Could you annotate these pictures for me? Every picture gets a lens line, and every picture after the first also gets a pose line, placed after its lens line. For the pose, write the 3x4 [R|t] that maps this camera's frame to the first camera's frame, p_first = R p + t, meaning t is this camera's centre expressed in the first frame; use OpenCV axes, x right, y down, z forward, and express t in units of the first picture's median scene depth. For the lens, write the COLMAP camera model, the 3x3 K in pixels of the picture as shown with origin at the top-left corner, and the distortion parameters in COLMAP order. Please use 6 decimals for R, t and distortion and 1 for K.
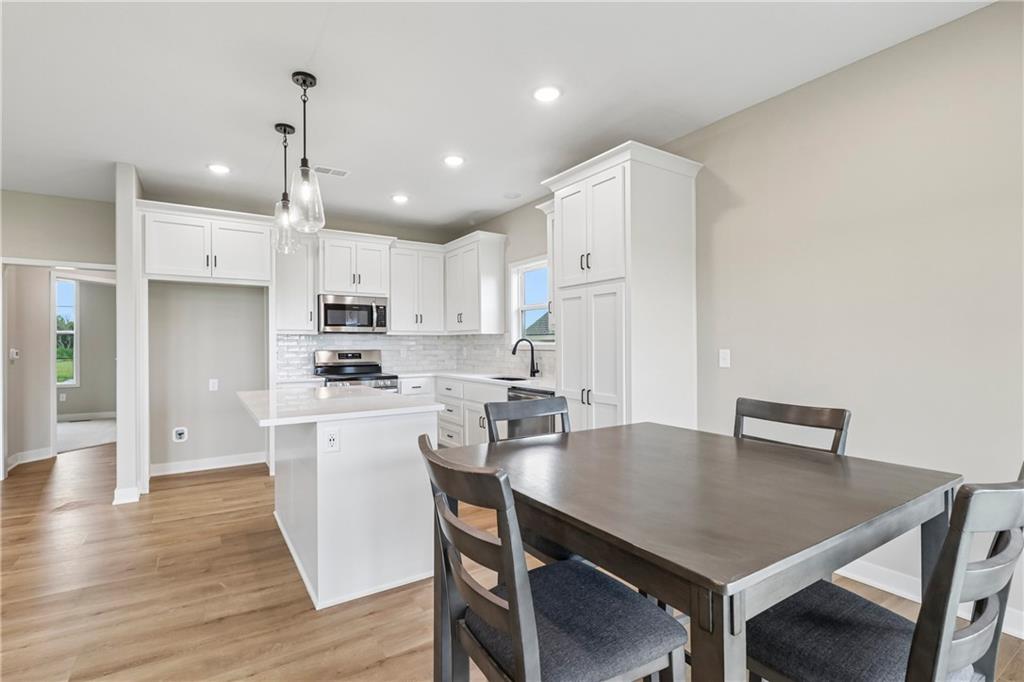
lens RADIAL K [[479.0, 0, 504.0], [0, 479.0, 341.6], [0, 0, 1]] dist [0.014481, -0.012279]
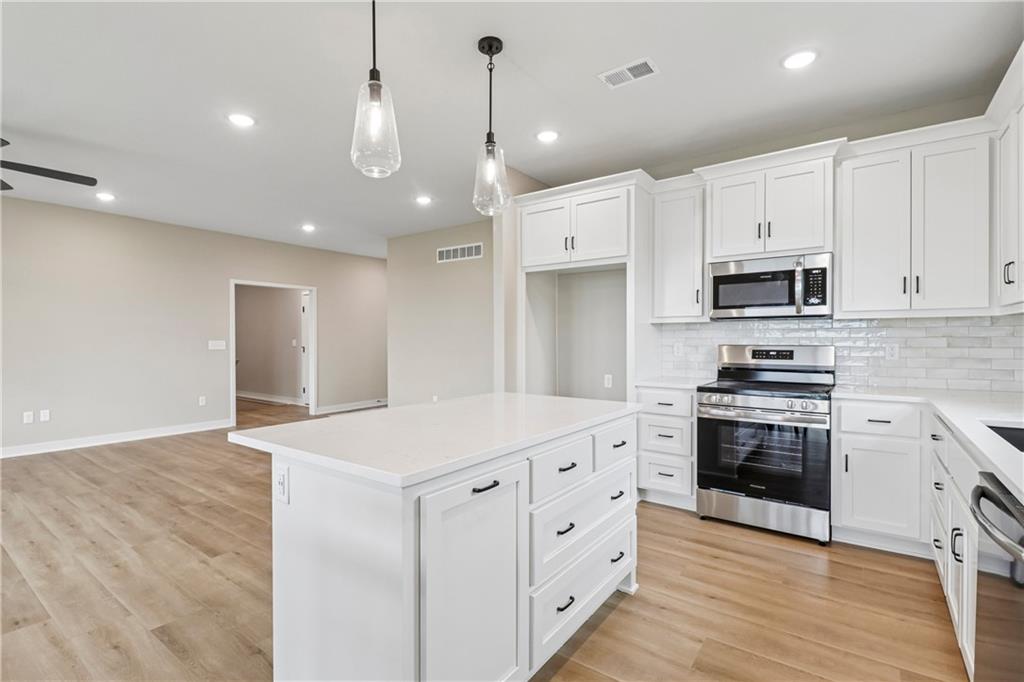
lens RADIAL K [[479.0, 0, 504.8], [0, 479.0, 341.5], [0, 0, 1]] dist [0.014481, -0.012279]
pose [[0.357091, 0.012010, -0.933992, 0.158524], [0.004805, 0.999880, 0.014695, 0.002076], [0.934057, -0.009736, 0.356990, 0.476617]]
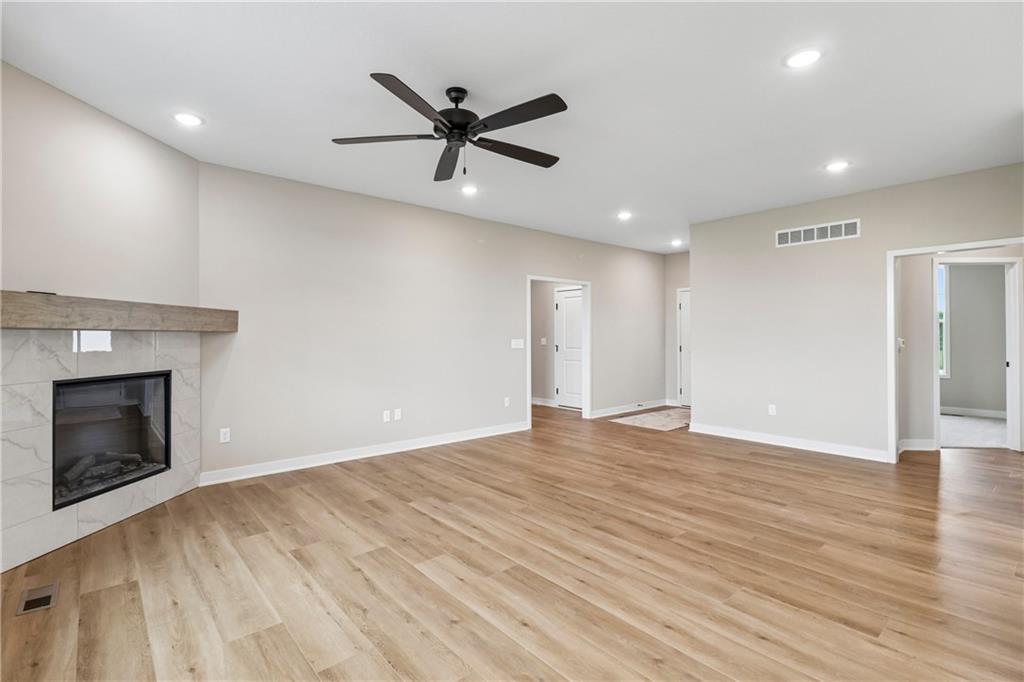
lens RADIAL K [[479.0, 0, 503.3], [0, 479.0, 331.4], [0, 0, 1]] dist [0.014481, -0.012279]
pose [[0.134127, -0.005157, -0.990951, -0.107366], [0.007077, 0.999966, -0.004246, 0.000269], [0.990939, -0.006443, 0.134159, 0.013528]]
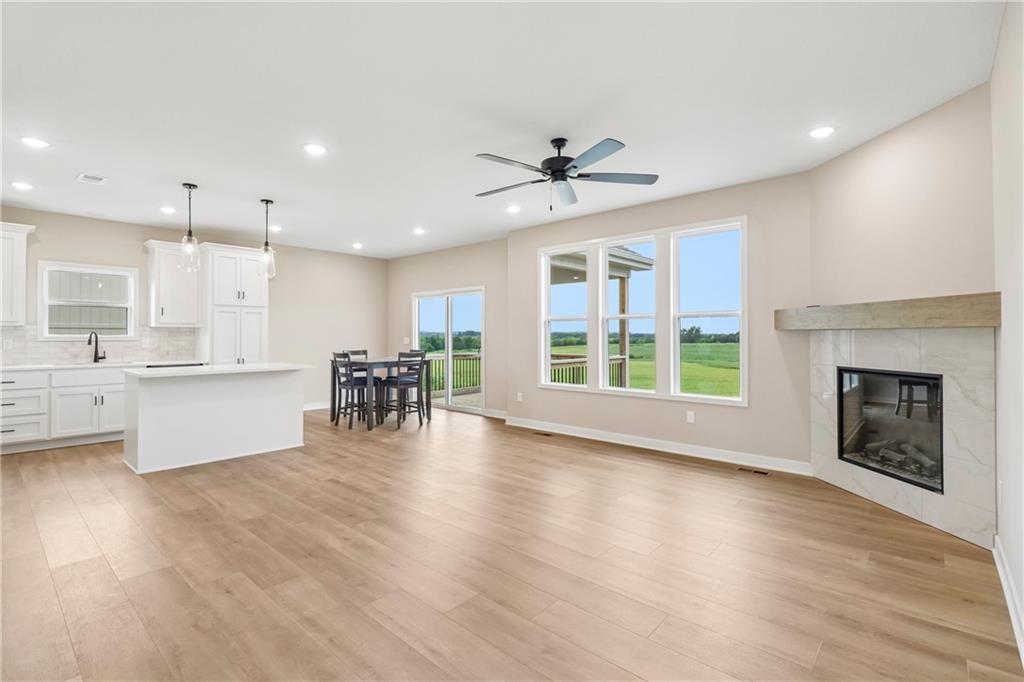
lens RADIAL K [[479.0, 0, 502.7], [0, 479.0, 328.3], [0, 0, 1]] dist [0.014481, -0.012279]
pose [[-0.258562, 0.020257, 0.965782, -1.319404], [-0.003335, 0.999755, -0.021862, 0.008361], [-0.965989, -0.008874, -0.258431, 0.296206]]
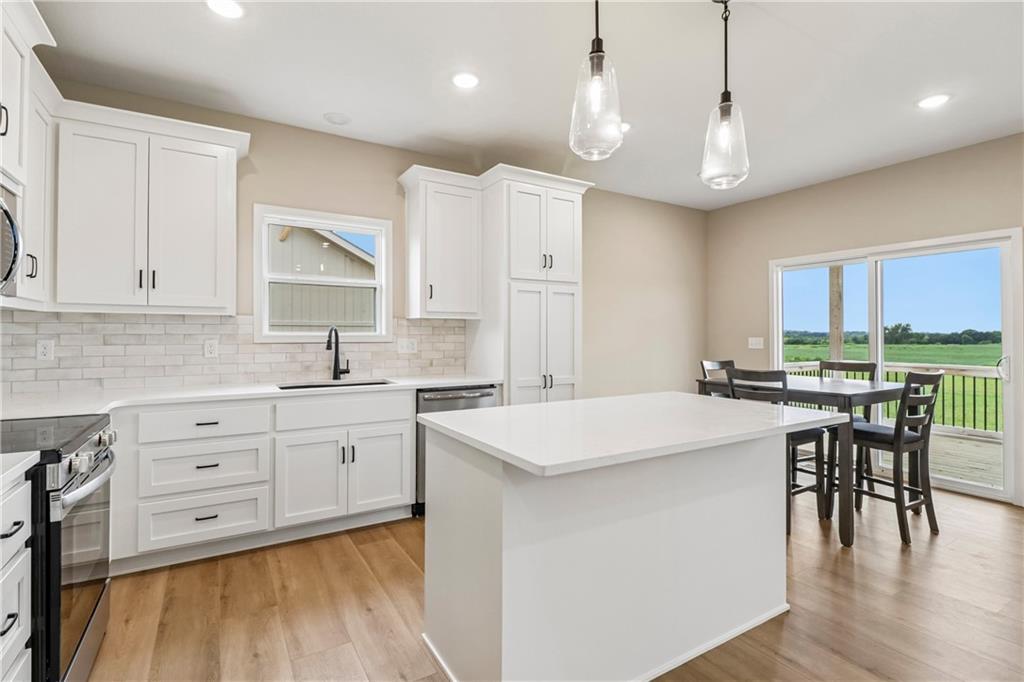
lens RADIAL K [[479.0, 0, 501.1], [0, 479.0, 330.9], [0, 0, 1]] dist [0.014481, -0.012279]
pose [[0.038972, 0.012716, 0.999159, -0.613653], [-0.006859, 0.999899, -0.012458, 0.006940], [-0.999217, -0.006368, 0.039055, 0.684120]]
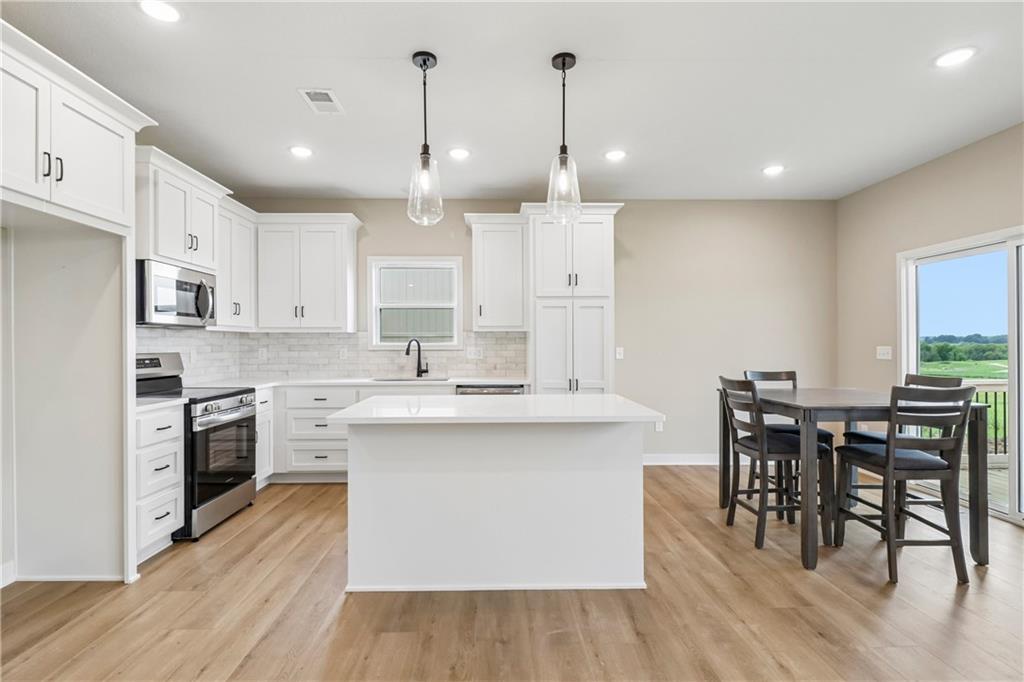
lens RADIAL K [[479.0, 0, 499.0], [0, 479.0, 344.7], [0, 0, 1]] dist [0.014481, -0.012279]
pose [[0.524530, 0.001386, 0.851391, -0.659427], [-0.003987, 0.999992, 0.000828, 0.004662], [-0.851383, -0.003828, 0.524531, 0.318739]]
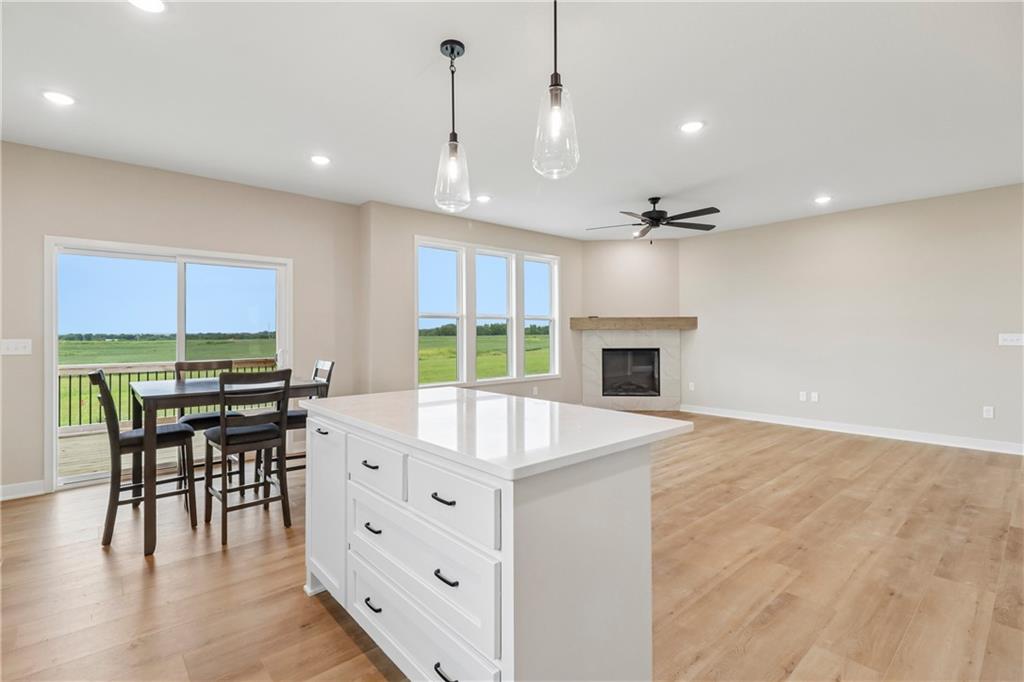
lens RADIAL K [[479.0, 0, 505.2], [0, 479.0, 327.0], [0, 0, 1]] dist [0.014481, -0.012279]
pose [[-0.987820, 0.008198, -0.155384, -0.191615], [0.010975, 0.999795, -0.017019, 0.006792], [0.155213, -0.018517, -0.987707, 0.994799]]
